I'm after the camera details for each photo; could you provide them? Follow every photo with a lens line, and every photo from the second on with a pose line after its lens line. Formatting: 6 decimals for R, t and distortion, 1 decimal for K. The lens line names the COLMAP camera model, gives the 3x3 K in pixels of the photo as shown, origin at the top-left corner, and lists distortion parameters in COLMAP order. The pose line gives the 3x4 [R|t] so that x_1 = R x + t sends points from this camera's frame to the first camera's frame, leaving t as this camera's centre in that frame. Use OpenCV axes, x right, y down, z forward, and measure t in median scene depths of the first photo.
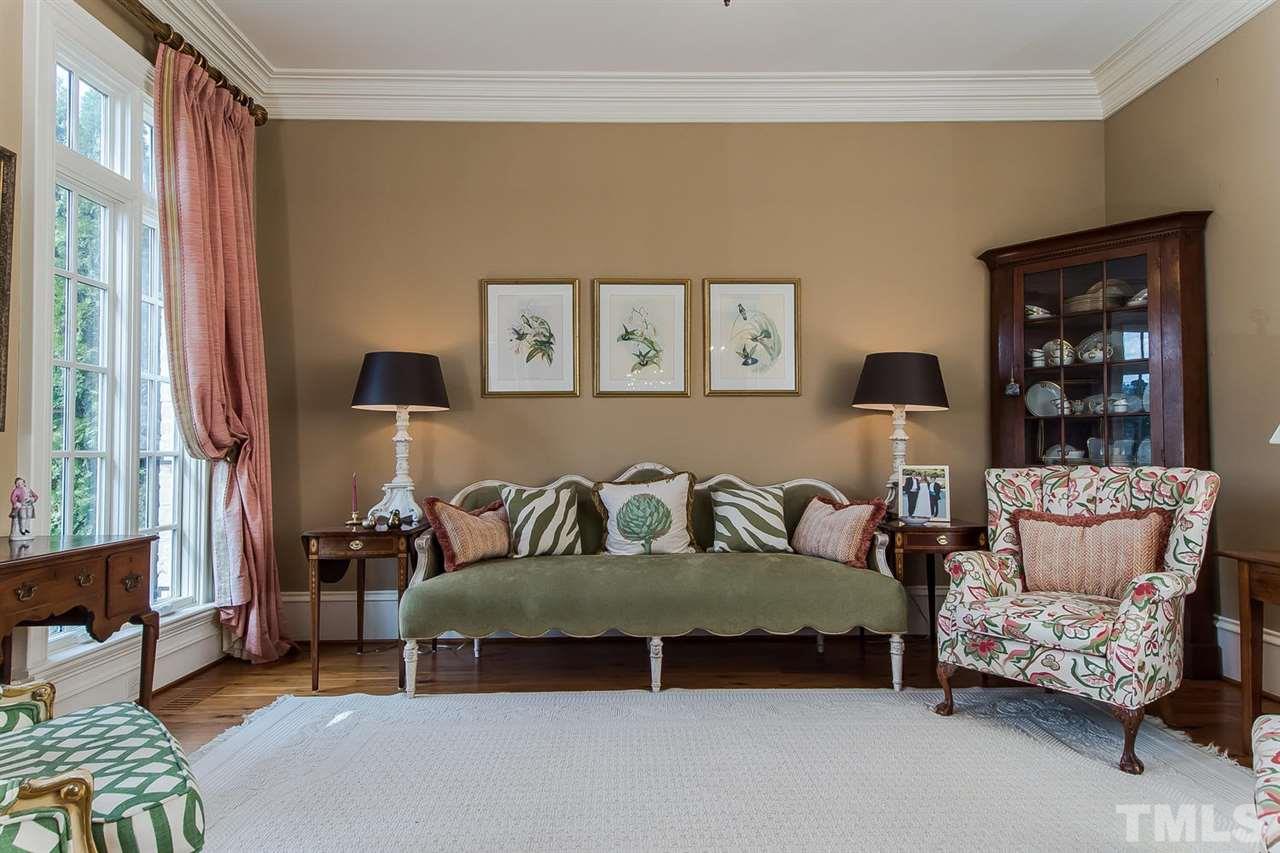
lens RADIAL K [[767.4, 0, 644.6], [0, 767.4, 428.2], [0, 0, 1]] dist [0.032005, -0.013910]
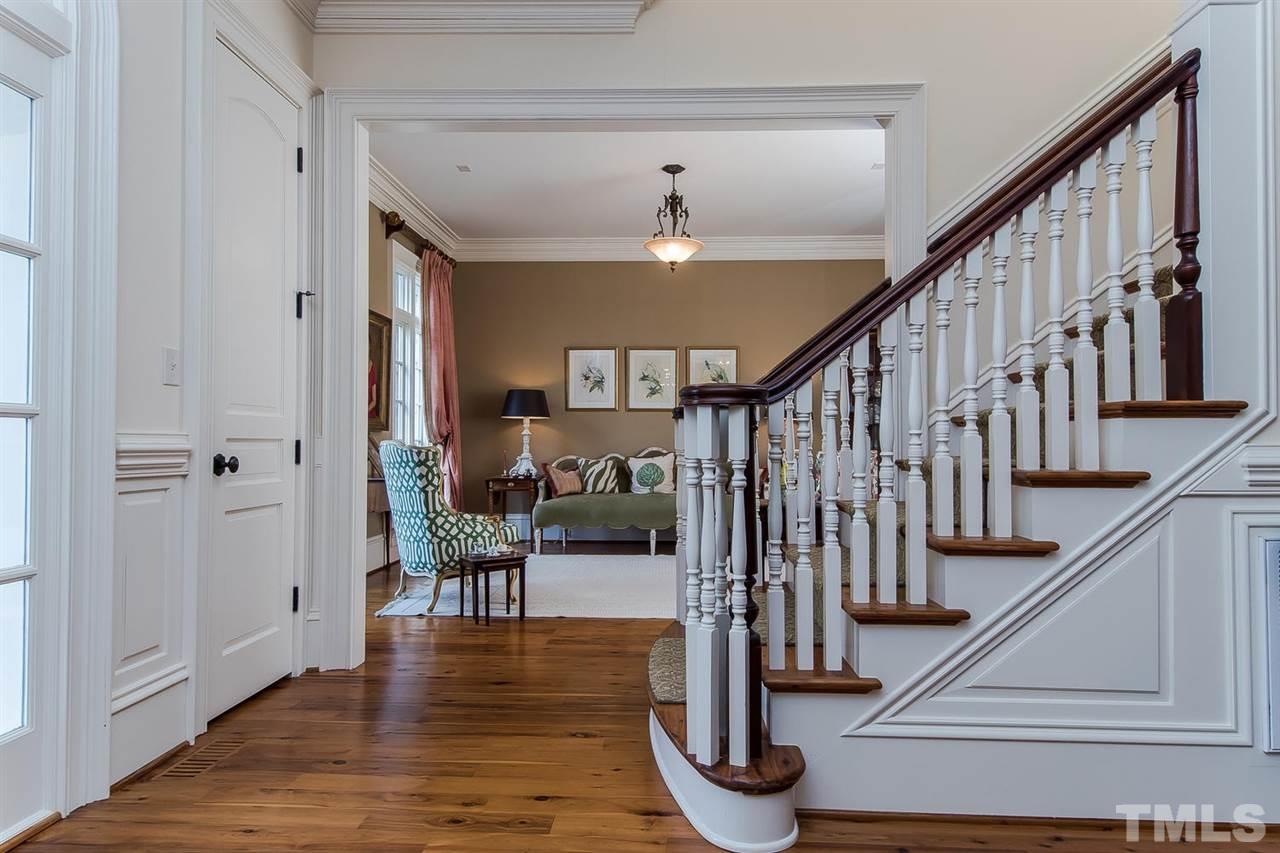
lens RADIAL K [[767.4, 0, 644.8], [0, 767.4, 430.6], [0, 0, 1]] dist [0.032005, -0.013910]
pose [[0.998428, 0.007921, -0.055485, 0.090894], [-0.007009, 0.999837, 0.016620, -0.028173], [0.055608, -0.016205, 0.998321, -0.931333]]
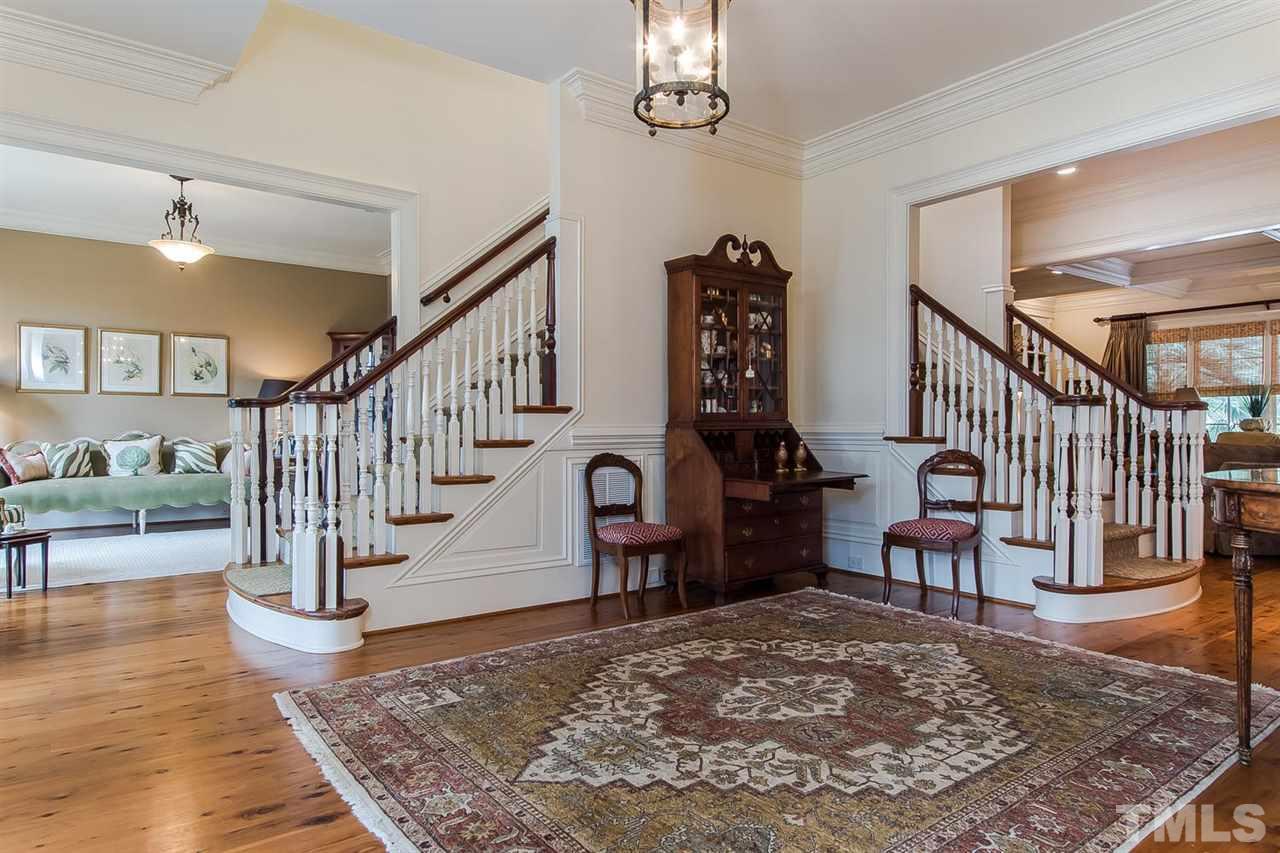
lens RADIAL K [[767.4, 0, 646.6], [0, 767.4, 426.7], [0, 0, 1]] dist [0.032005, -0.013910]
pose [[0.806875, 0.007882, 0.590670, -0.113416], [-0.025328, 0.999453, 0.021263, -0.039430], [-0.590179, -0.032117, 0.806633, -1.365406]]
